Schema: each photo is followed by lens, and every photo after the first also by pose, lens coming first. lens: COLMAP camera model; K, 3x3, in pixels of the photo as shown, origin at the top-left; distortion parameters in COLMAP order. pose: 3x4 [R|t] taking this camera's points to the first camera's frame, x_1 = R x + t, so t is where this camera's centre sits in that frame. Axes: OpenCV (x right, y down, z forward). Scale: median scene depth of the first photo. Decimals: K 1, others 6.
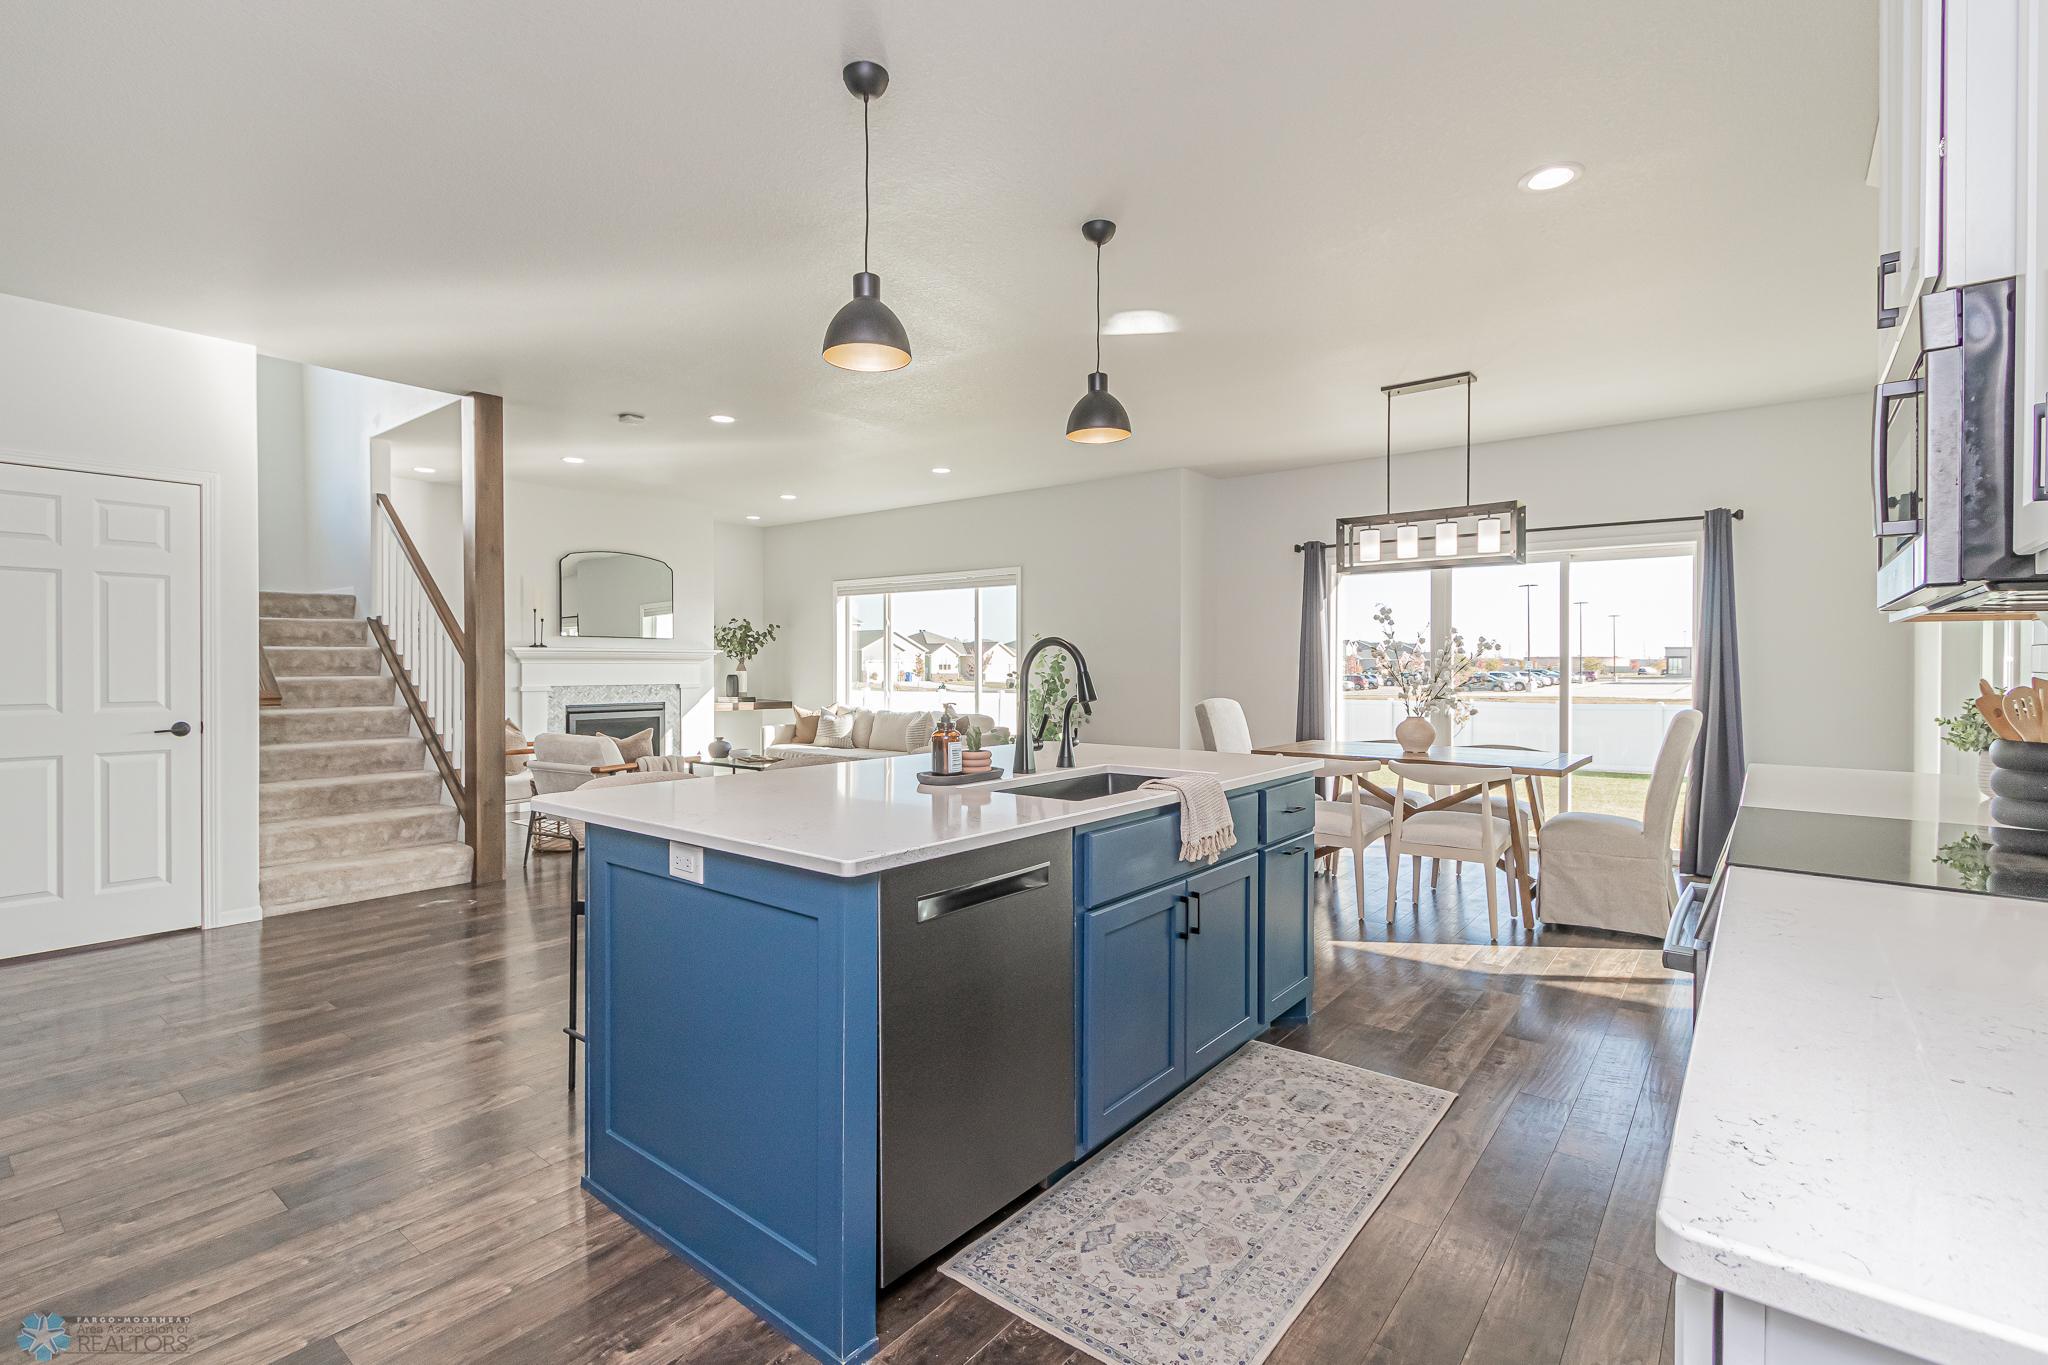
lens RADIAL K [[952.0, 0, 1017.2], [0, 952.0, 671.0], [0, 0, 1]] dist [0.007133, -0.002354]
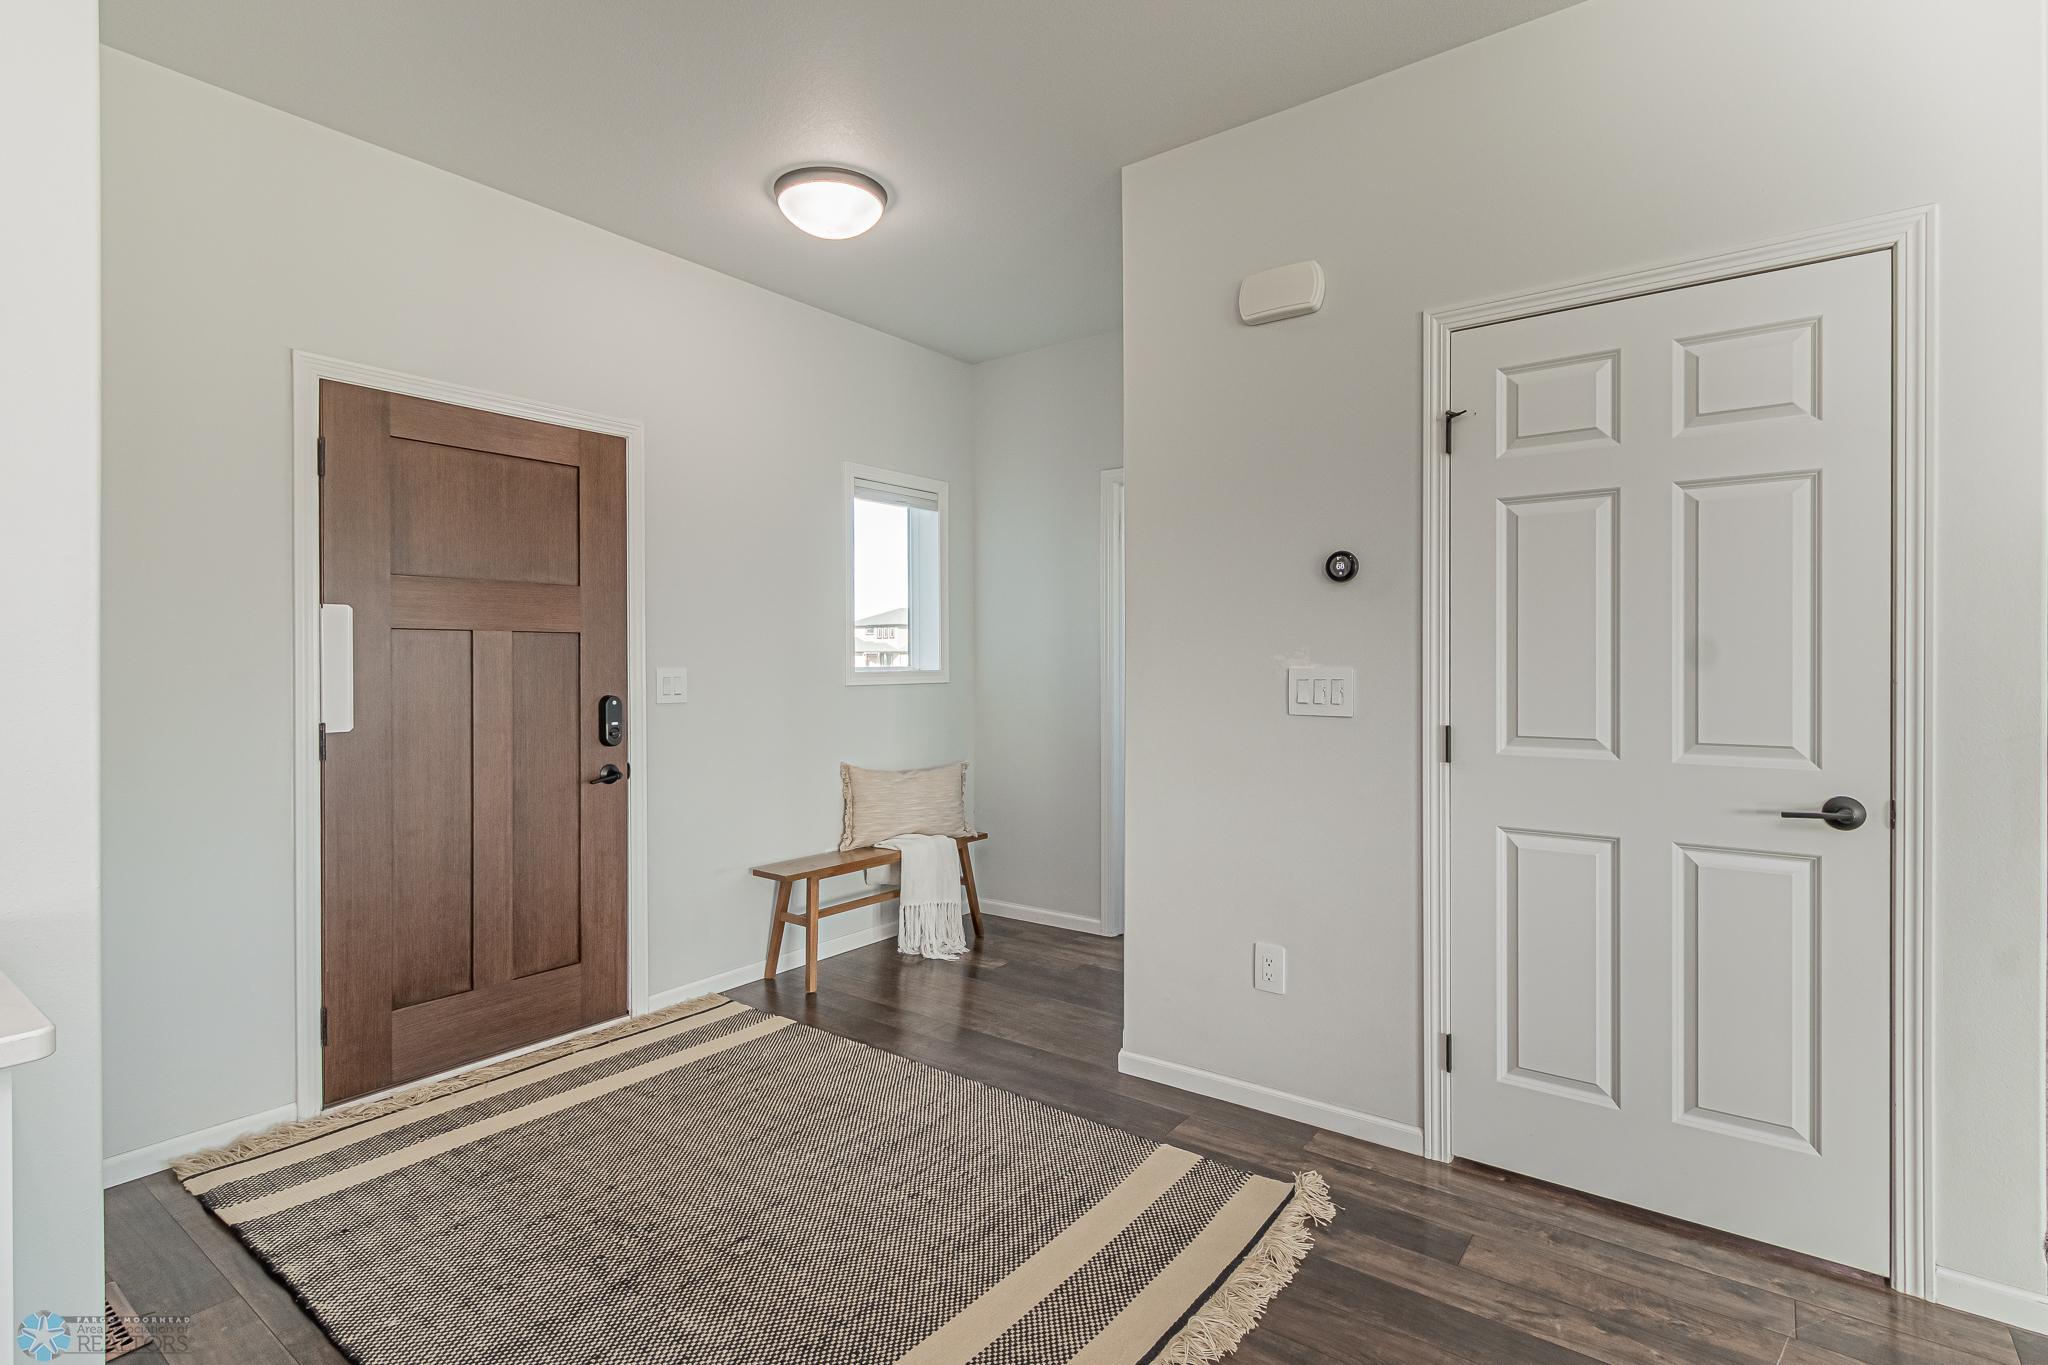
lens RADIAL K [[952.0, 0, 1012.1], [0, 952.0, 670.7], [0, 0, 1]] dist [0.007133, -0.002354]
pose [[0.017616, 0.008617, -0.999808, -0.219082], [-0.004775, 0.999952, 0.008534, -0.003632], [0.999833, 0.004624, 0.017656, 0.302129]]
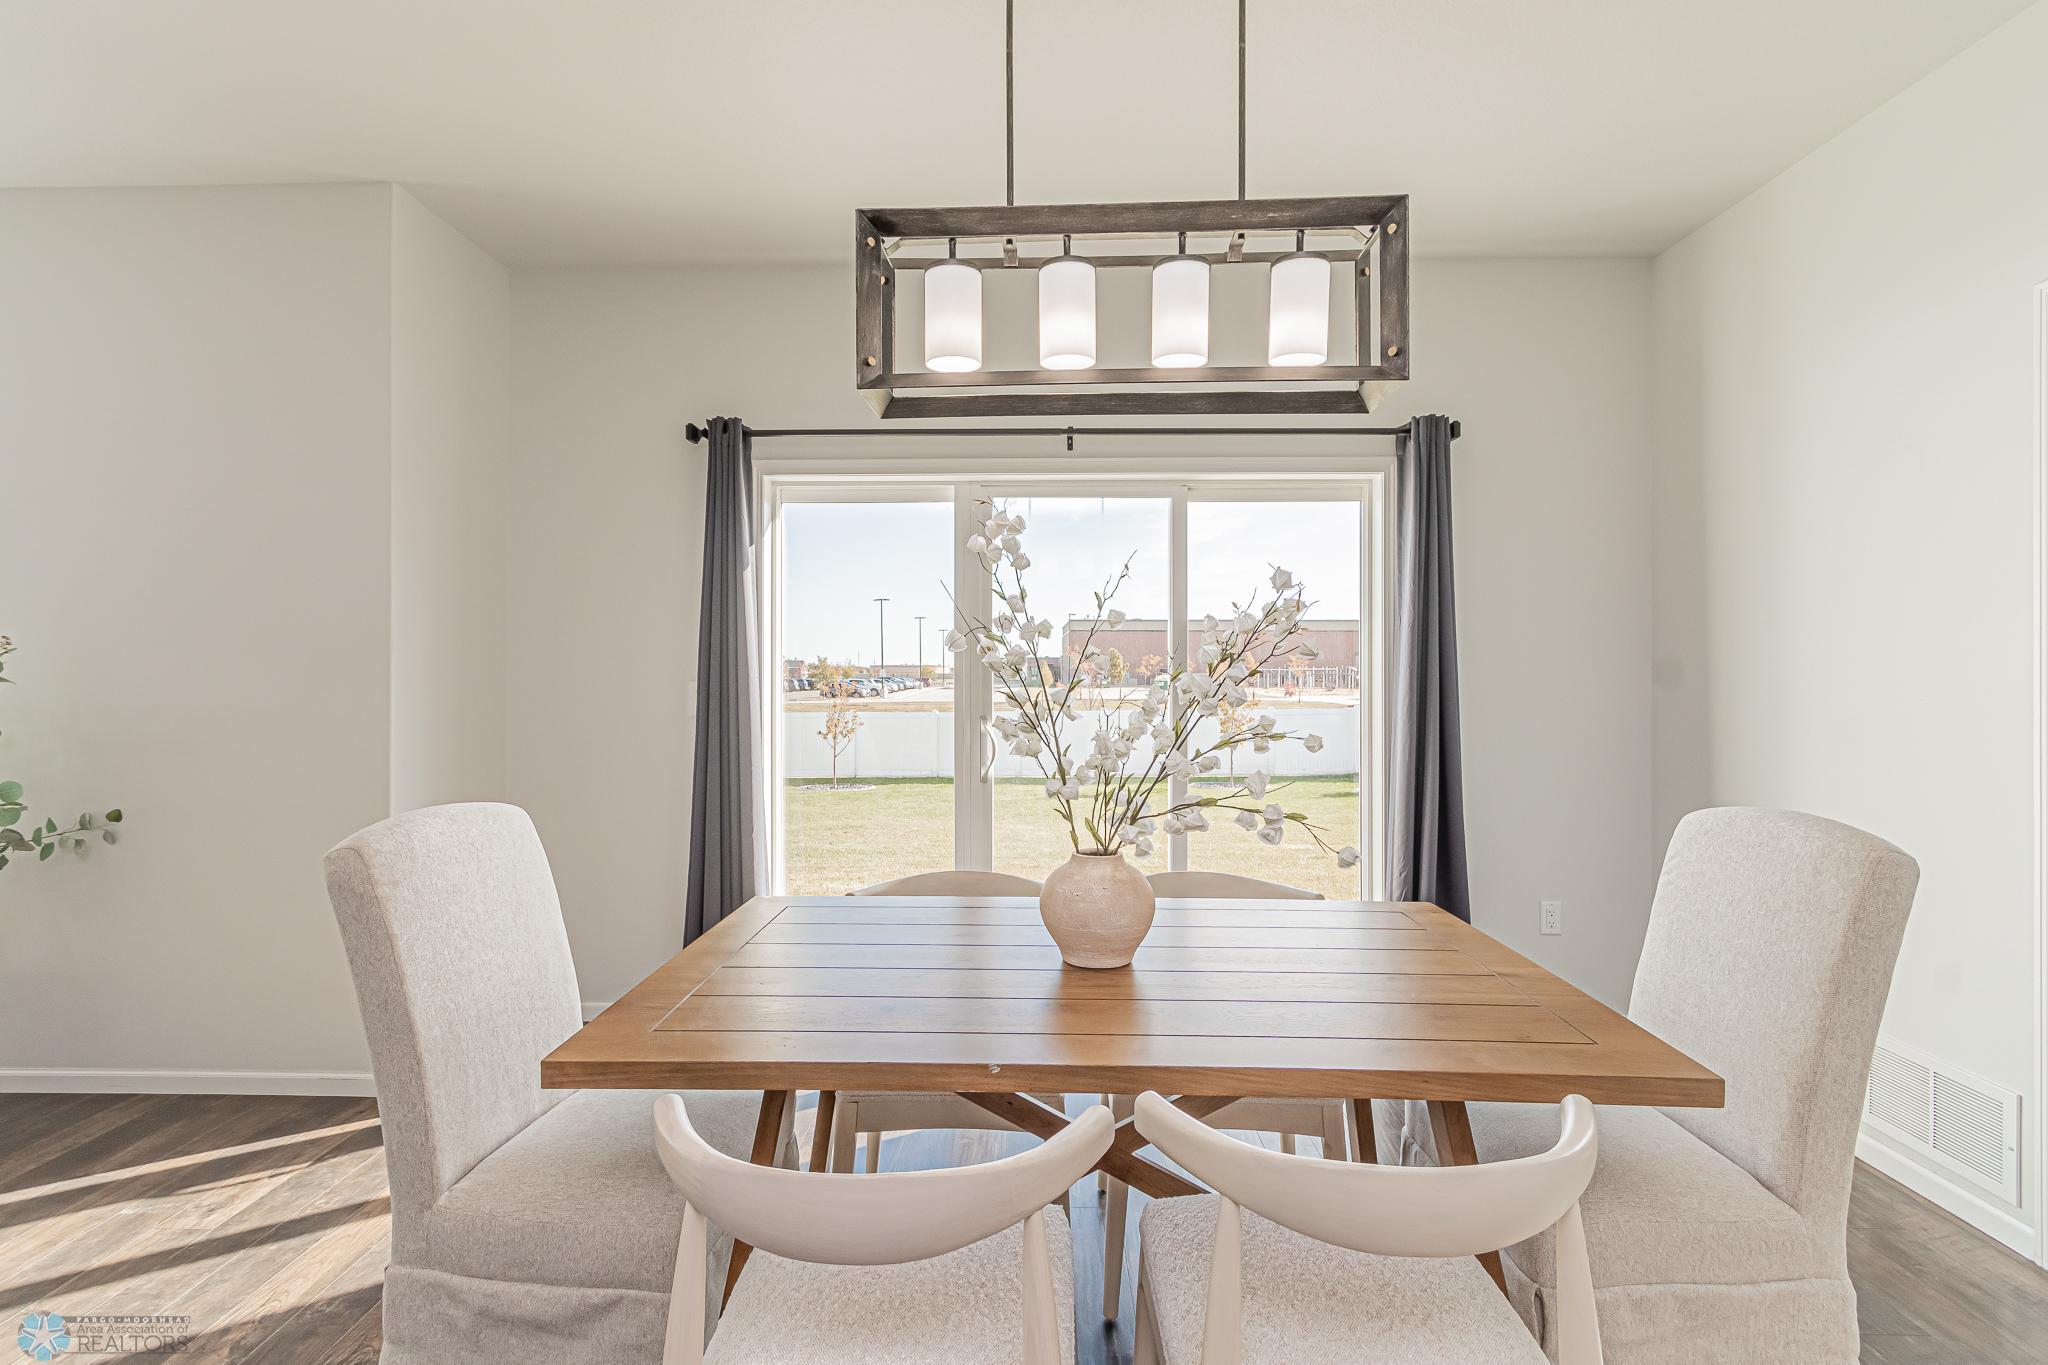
lens RADIAL K [[952.0, 0, 1028.1], [0, 952.0, 684.0], [0, 0, 1]] dist [0.007133, -0.002354]
pose [[0.794063, -0.008005, 0.607783, 0.116518], [0.004479, 0.999963, 0.007319, -0.006895], [-0.607819, -0.003089, 0.794069, 0.440173]]
